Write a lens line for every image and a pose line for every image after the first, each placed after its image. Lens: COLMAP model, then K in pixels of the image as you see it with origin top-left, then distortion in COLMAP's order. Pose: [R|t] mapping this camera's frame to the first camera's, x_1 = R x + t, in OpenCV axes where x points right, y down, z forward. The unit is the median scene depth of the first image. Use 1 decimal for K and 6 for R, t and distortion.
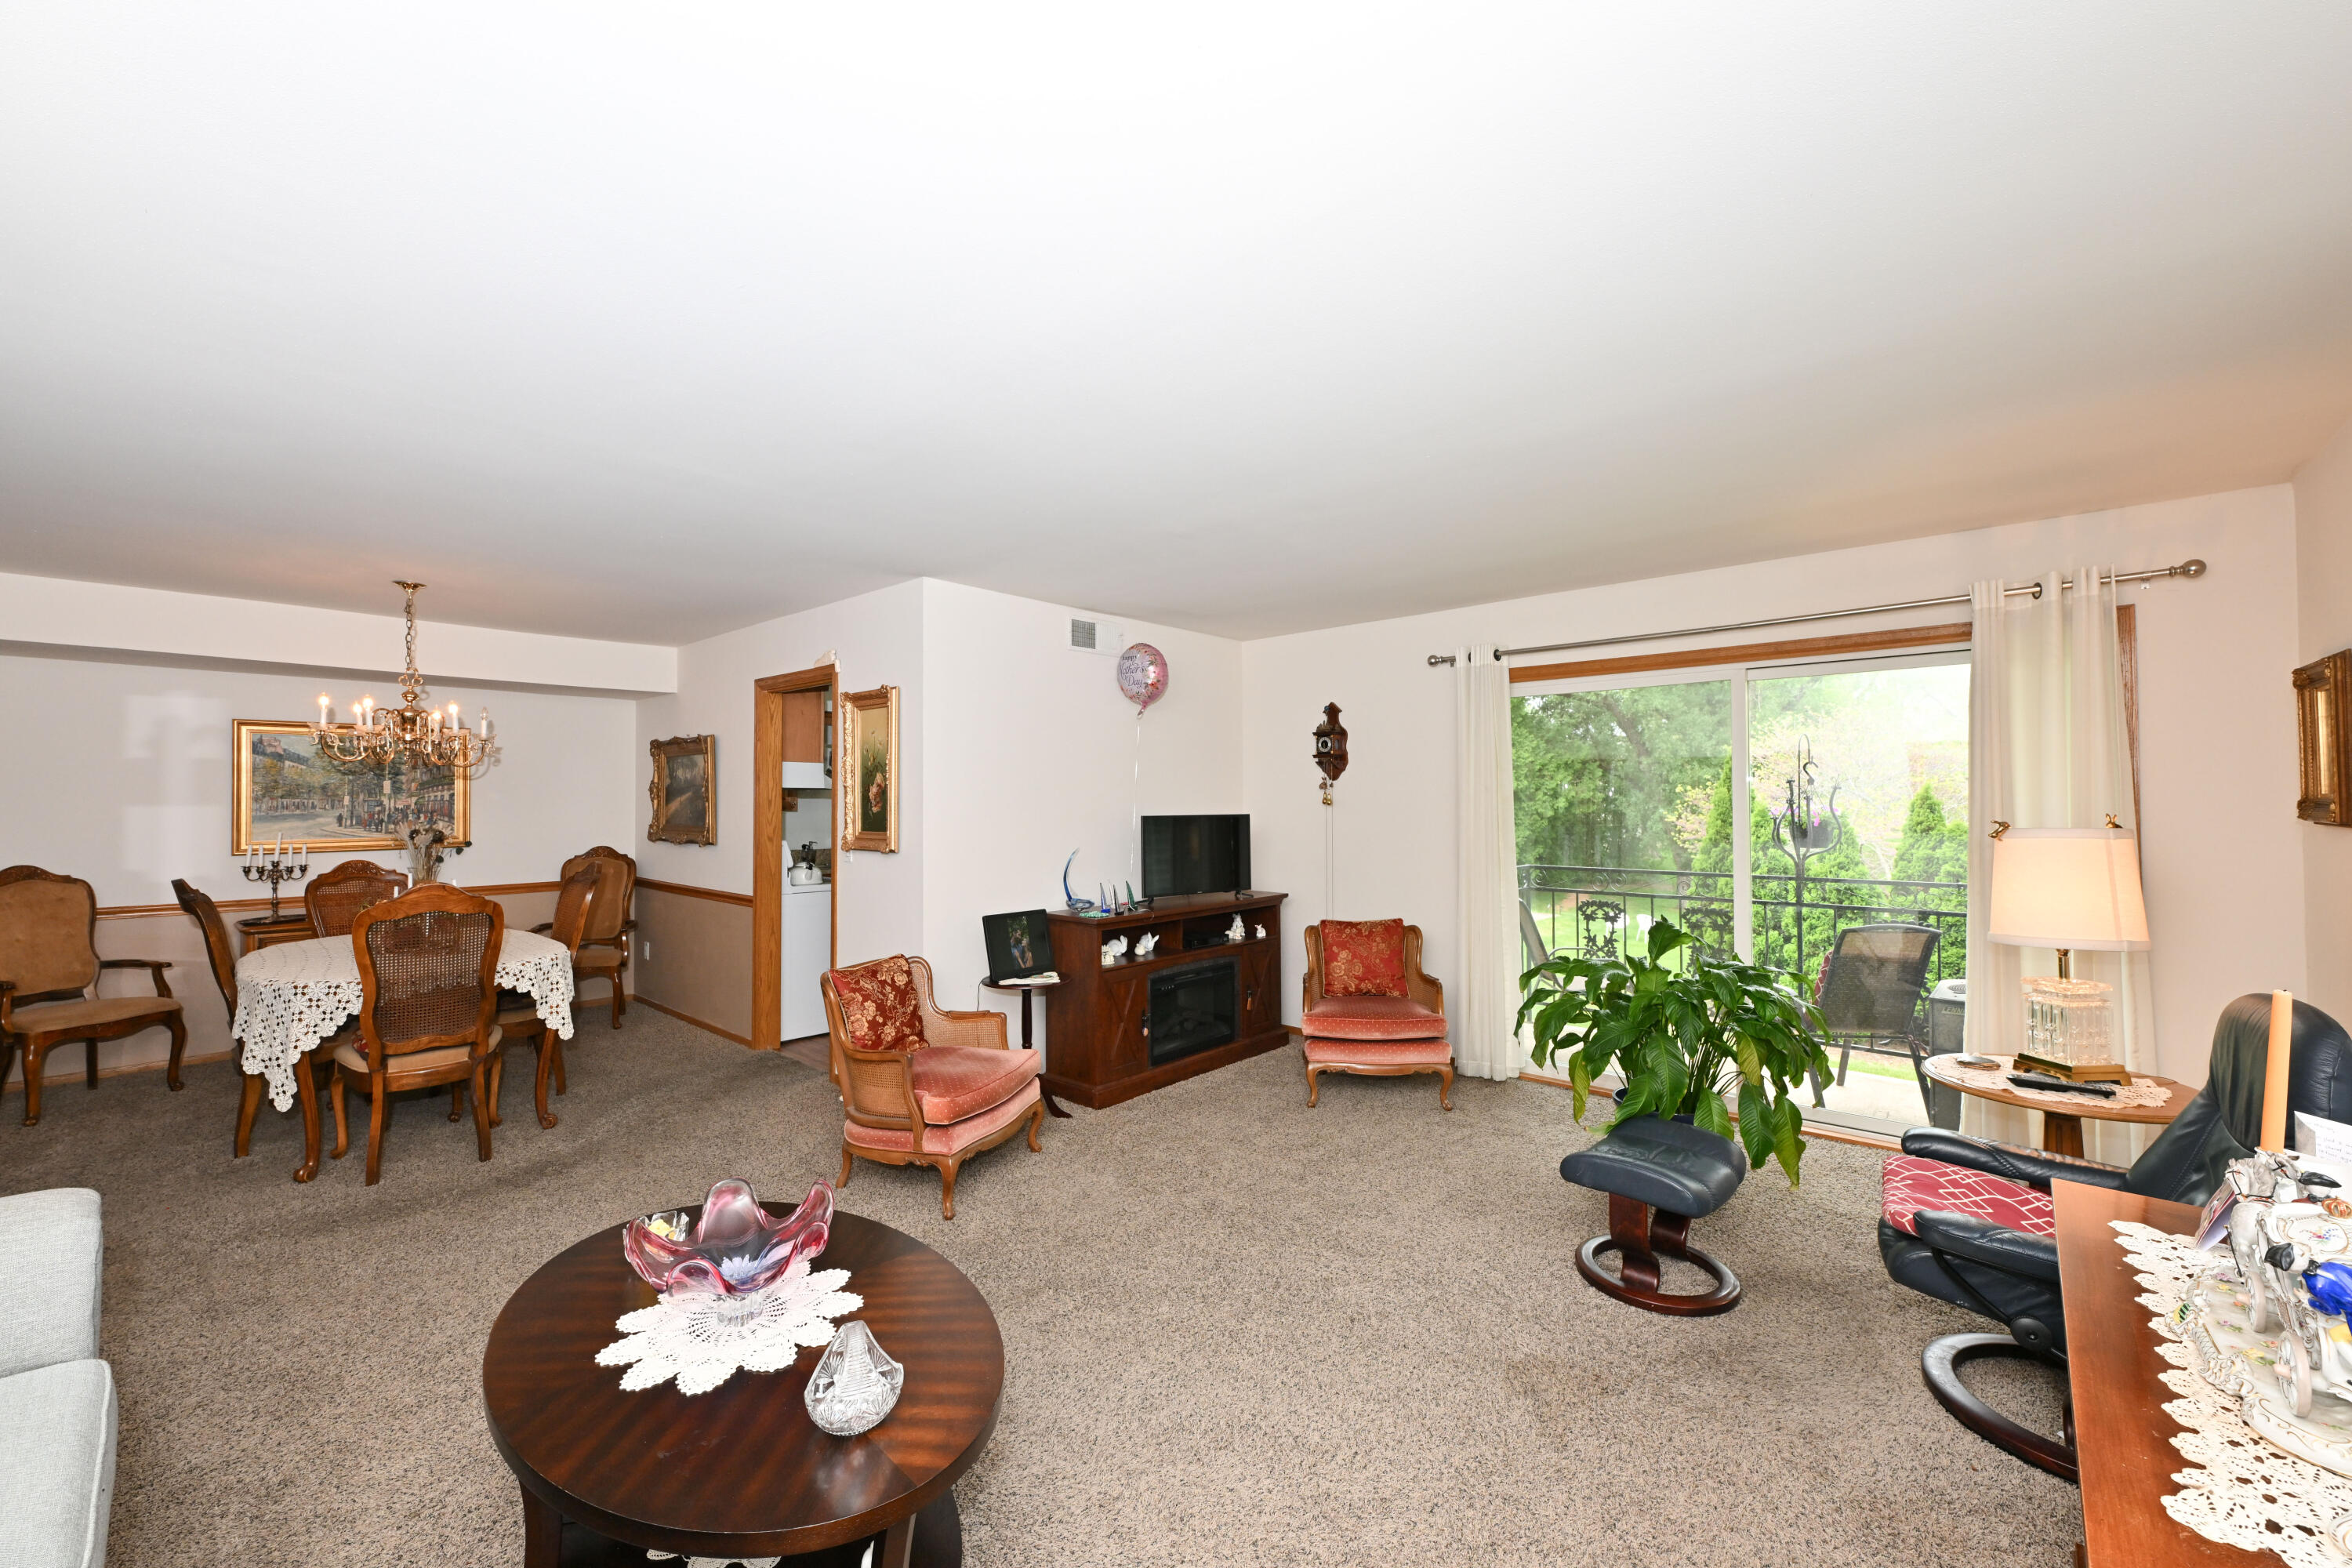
lens RADIAL K [[929.9, 0, 1175.4], [0, 929.9, 782.5], [0, 0, 1]] dist [0.001895, -0.000164]
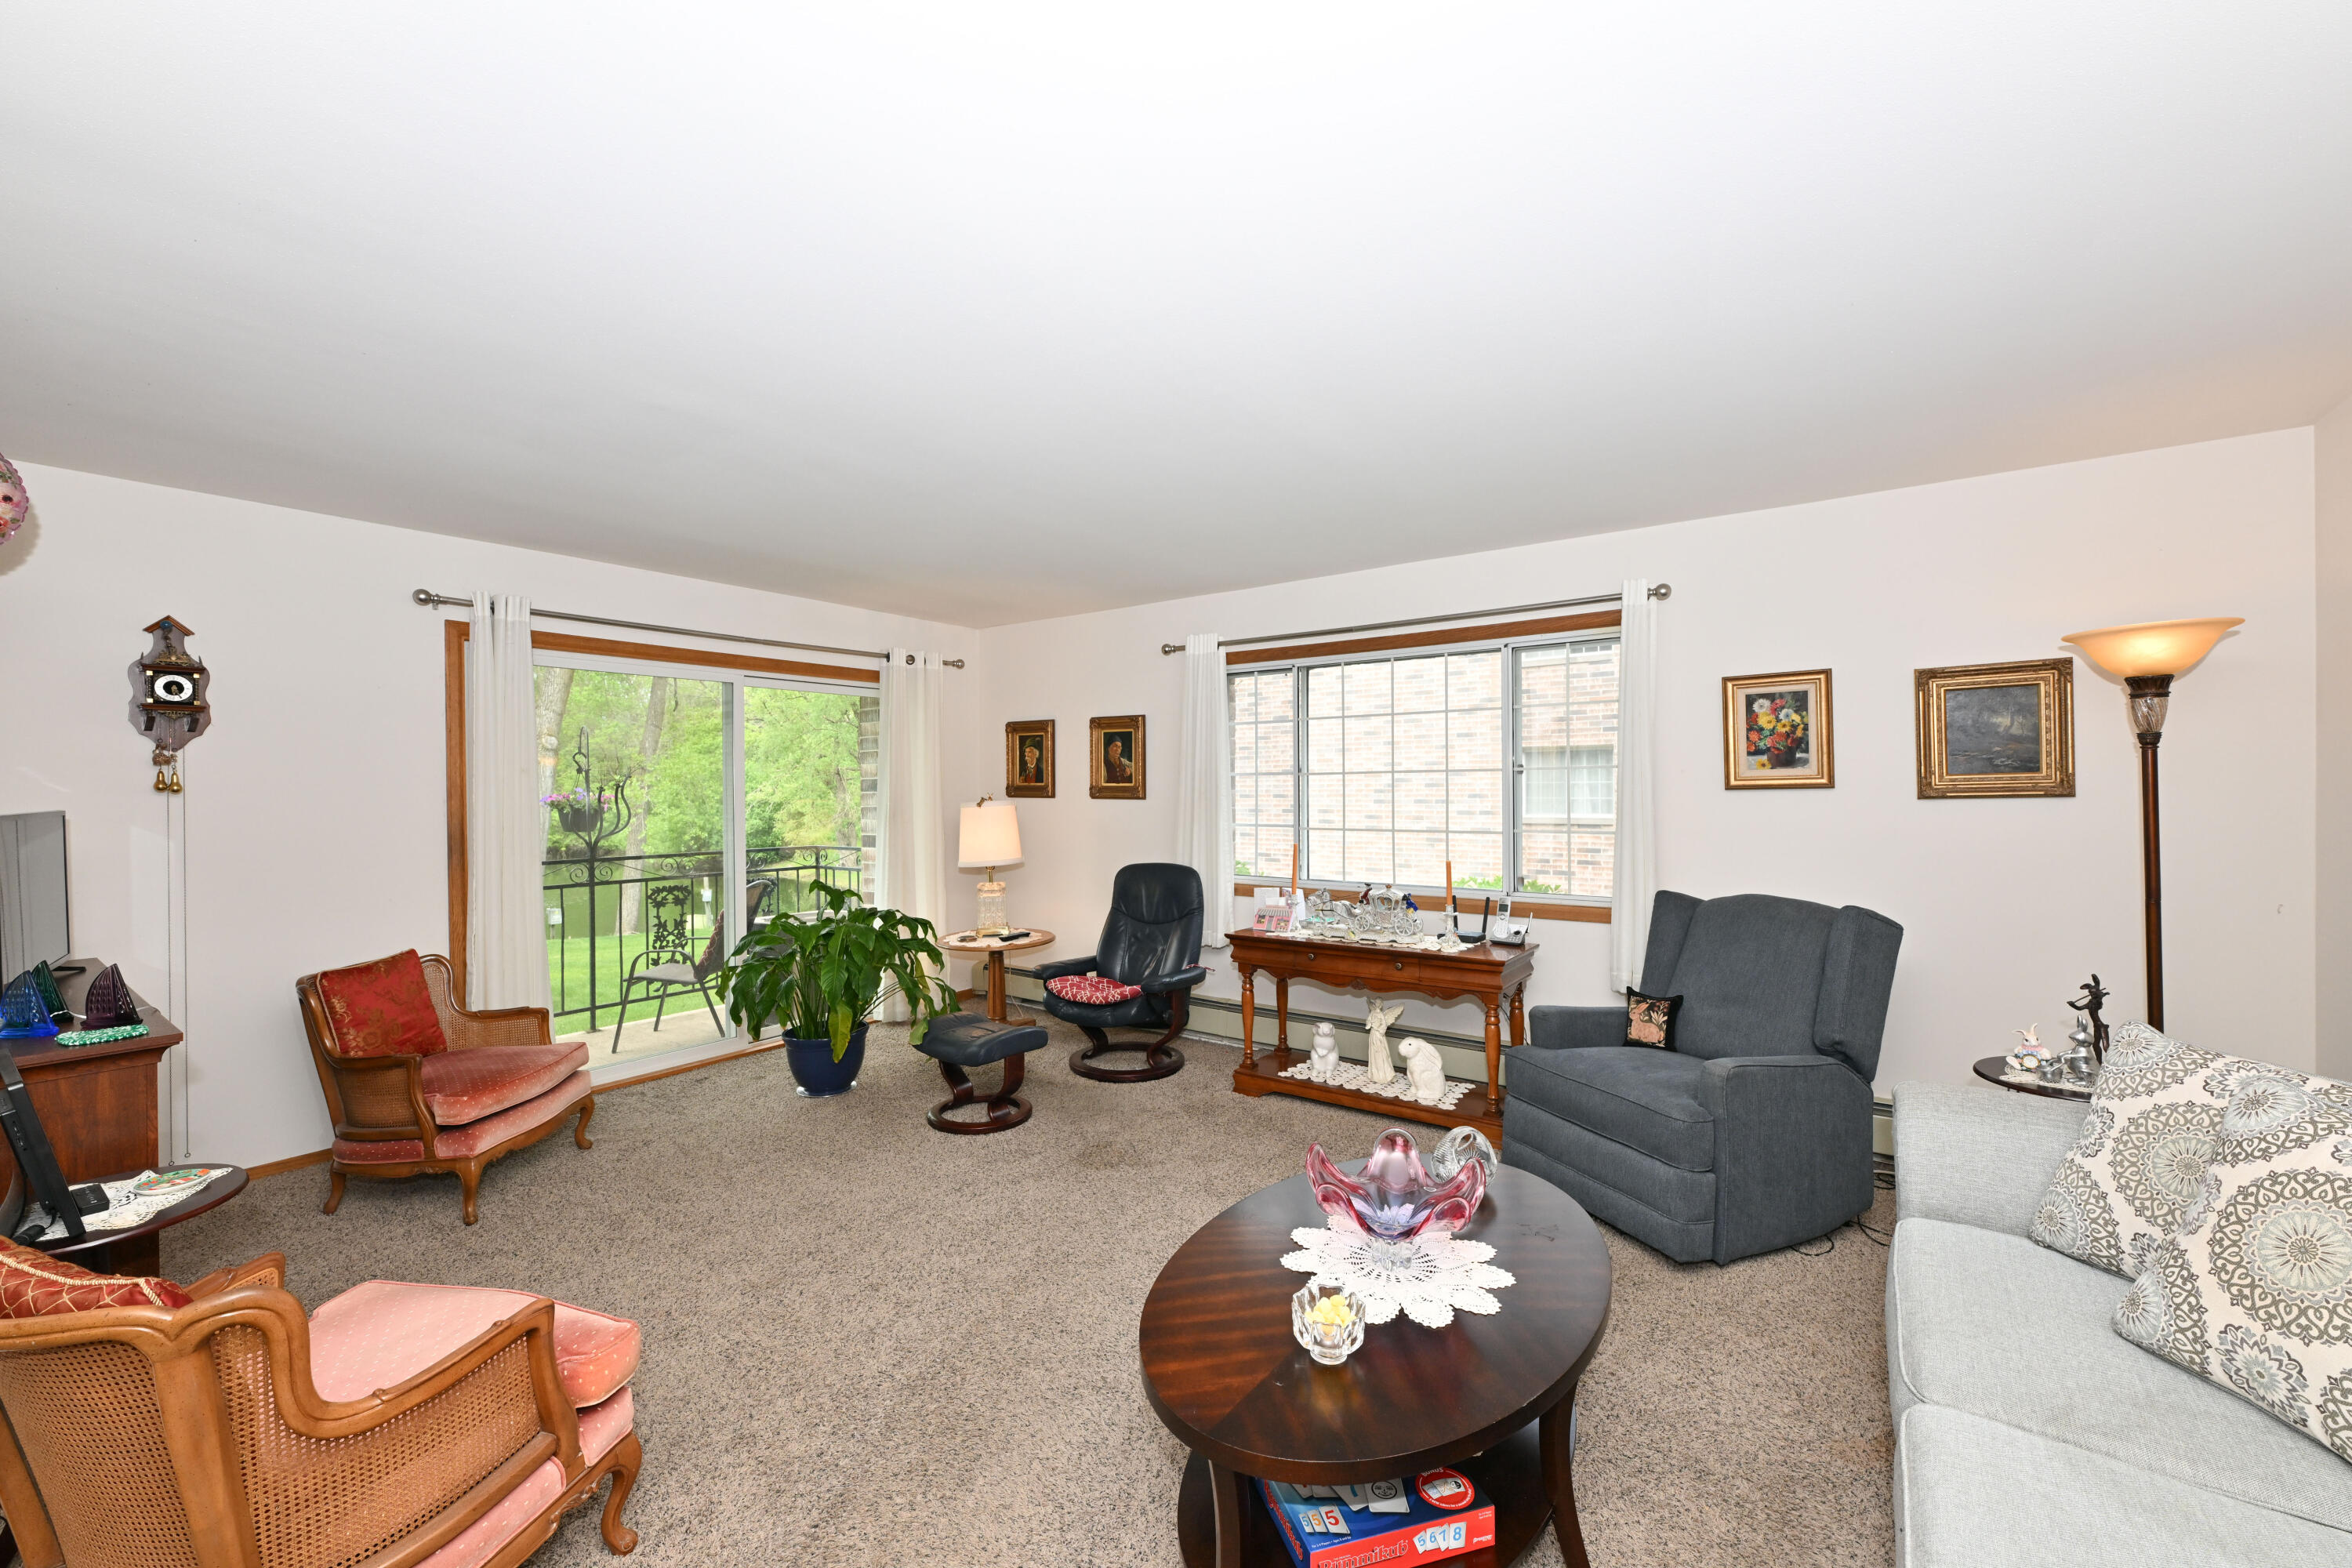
lens RADIAL K [[929.9, 0, 1185.3], [0, 929.9, 788.4], [0, 0, 1]] dist [0.001895, -0.000164]
pose [[-0.119730, 0.003500, 0.992800, -0.559411], [-0.014382, 0.999883, -0.005260, 0.017488], [-0.992702, -0.014909, -0.119666, 0.514021]]
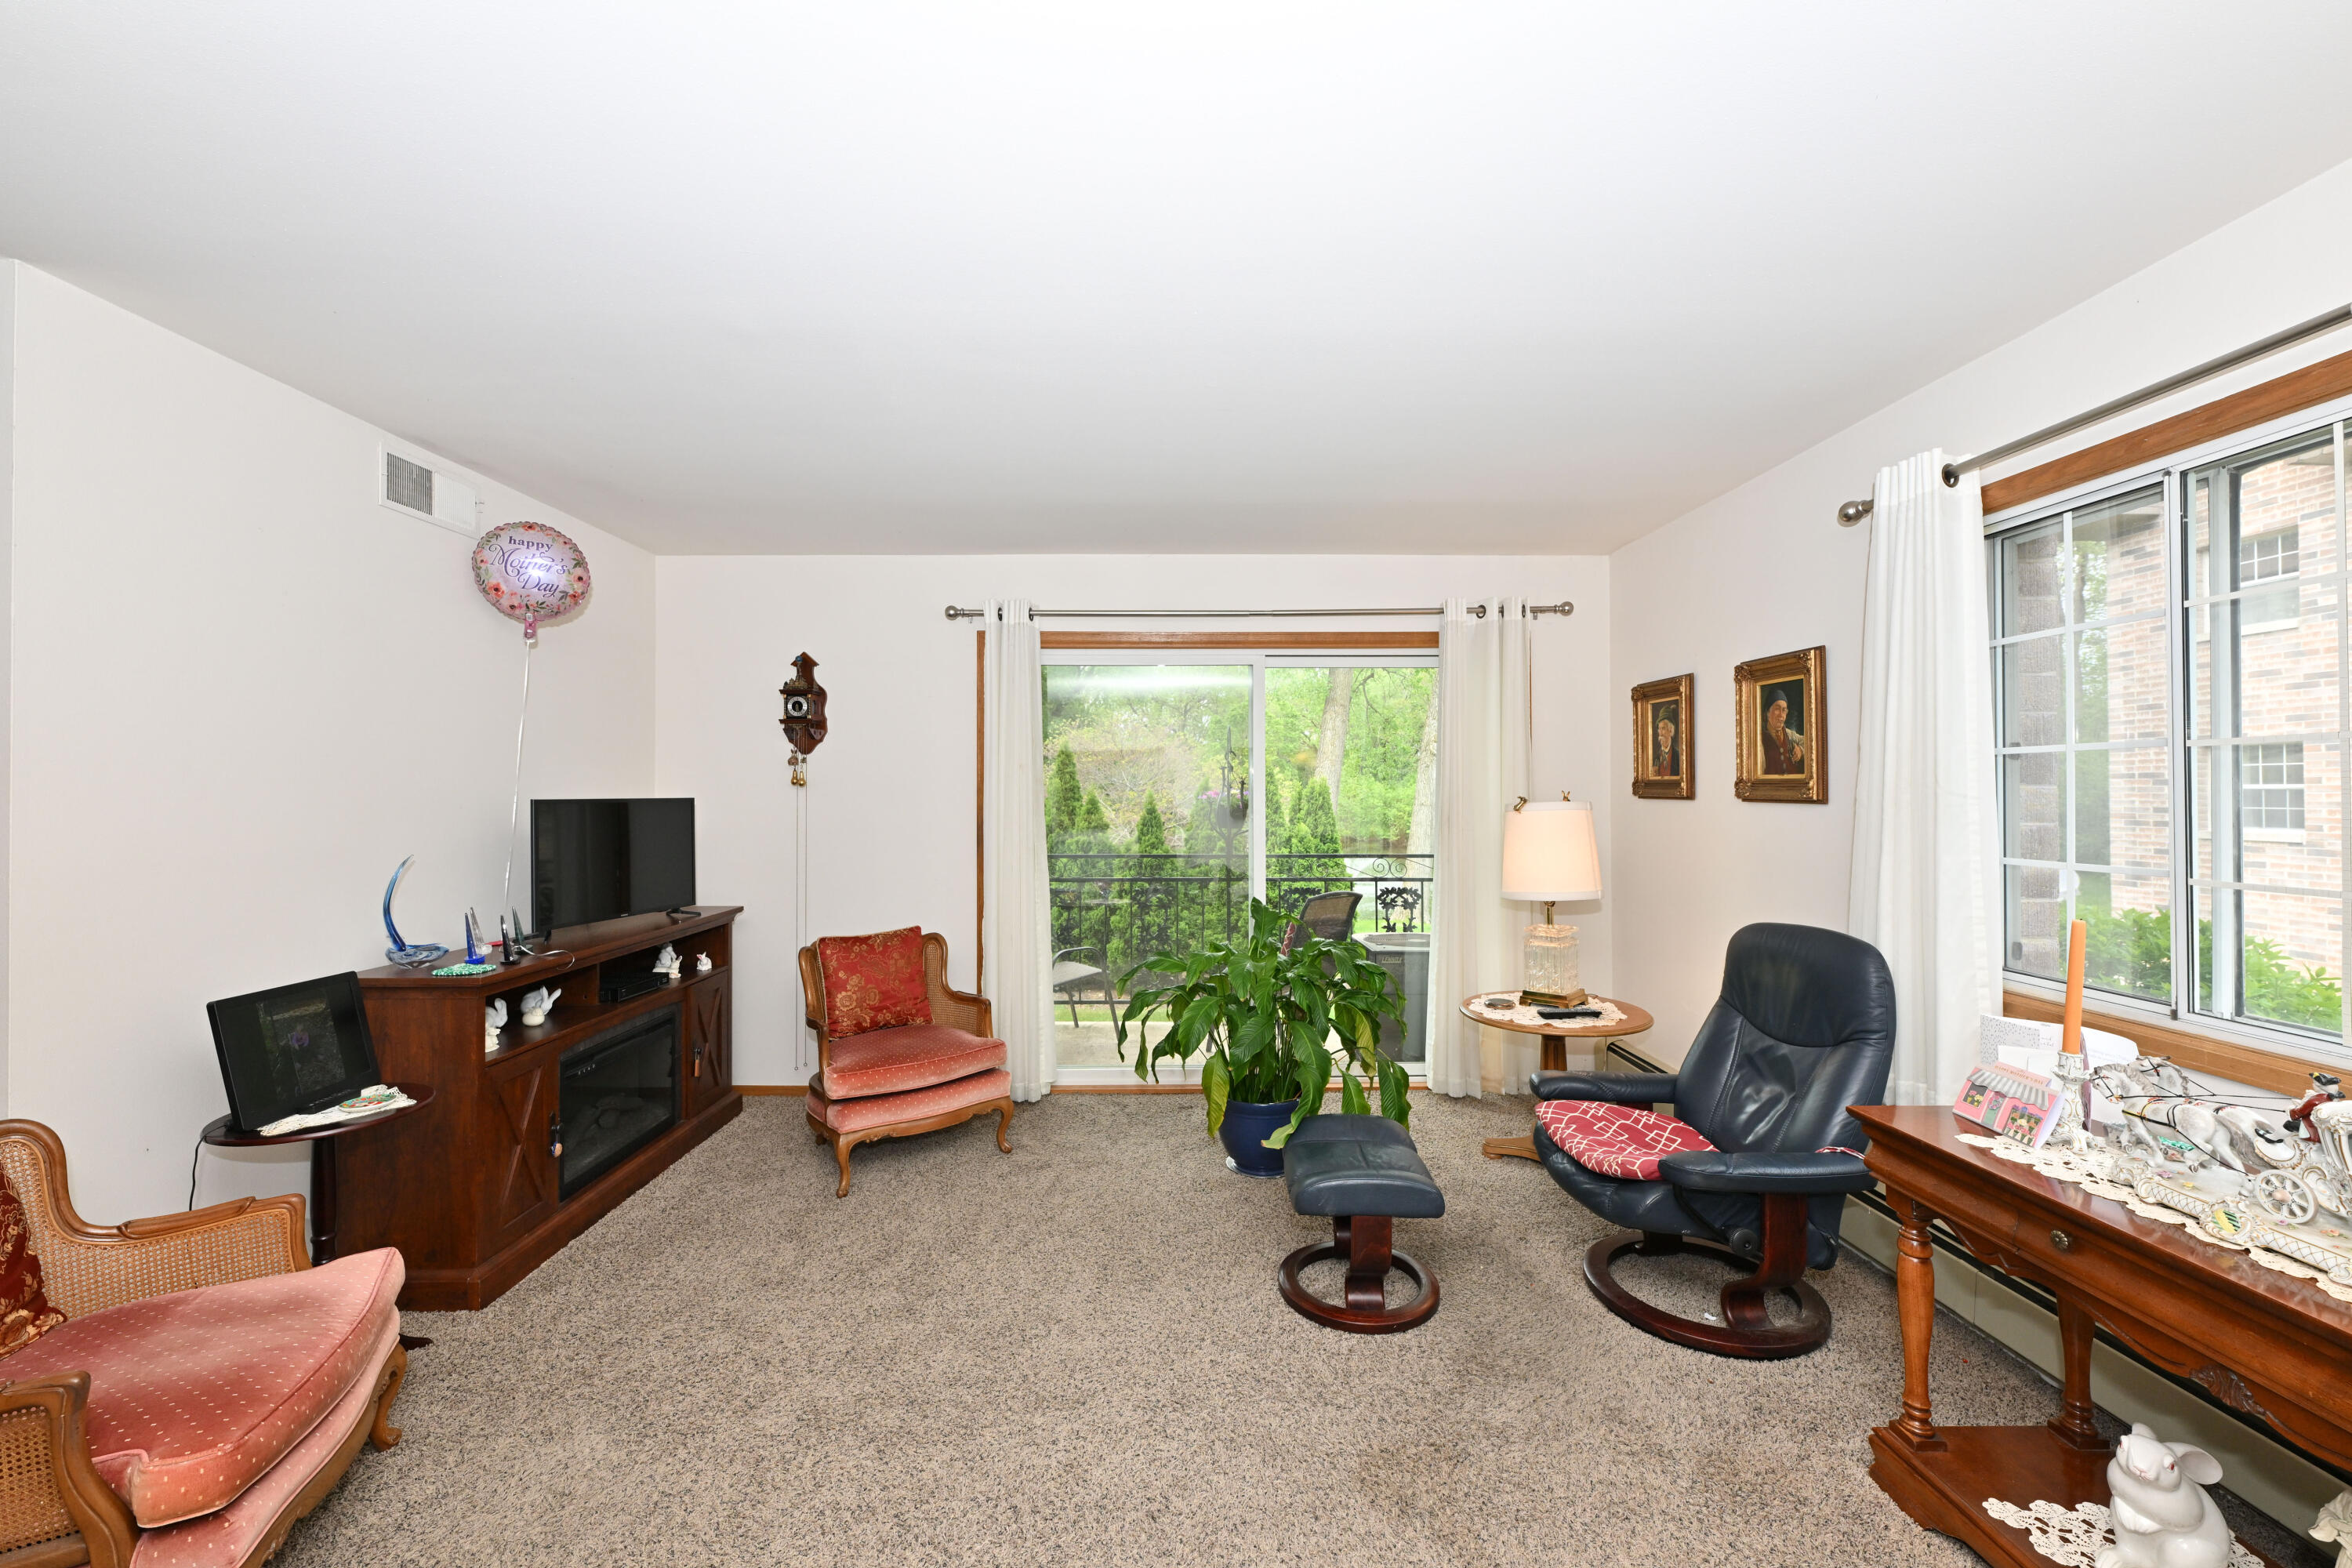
lens RADIAL K [[929.9, 0, 1162.9], [0, 929.9, 782.2], [0, 0, 1]] dist [0.001895, -0.000164]
pose [[0.733491, 0.010487, 0.679618, -0.156638], [-0.015664, 0.999876, 0.001477, 0.017465], [-0.679518, -0.011729, 0.733565, 0.274899]]
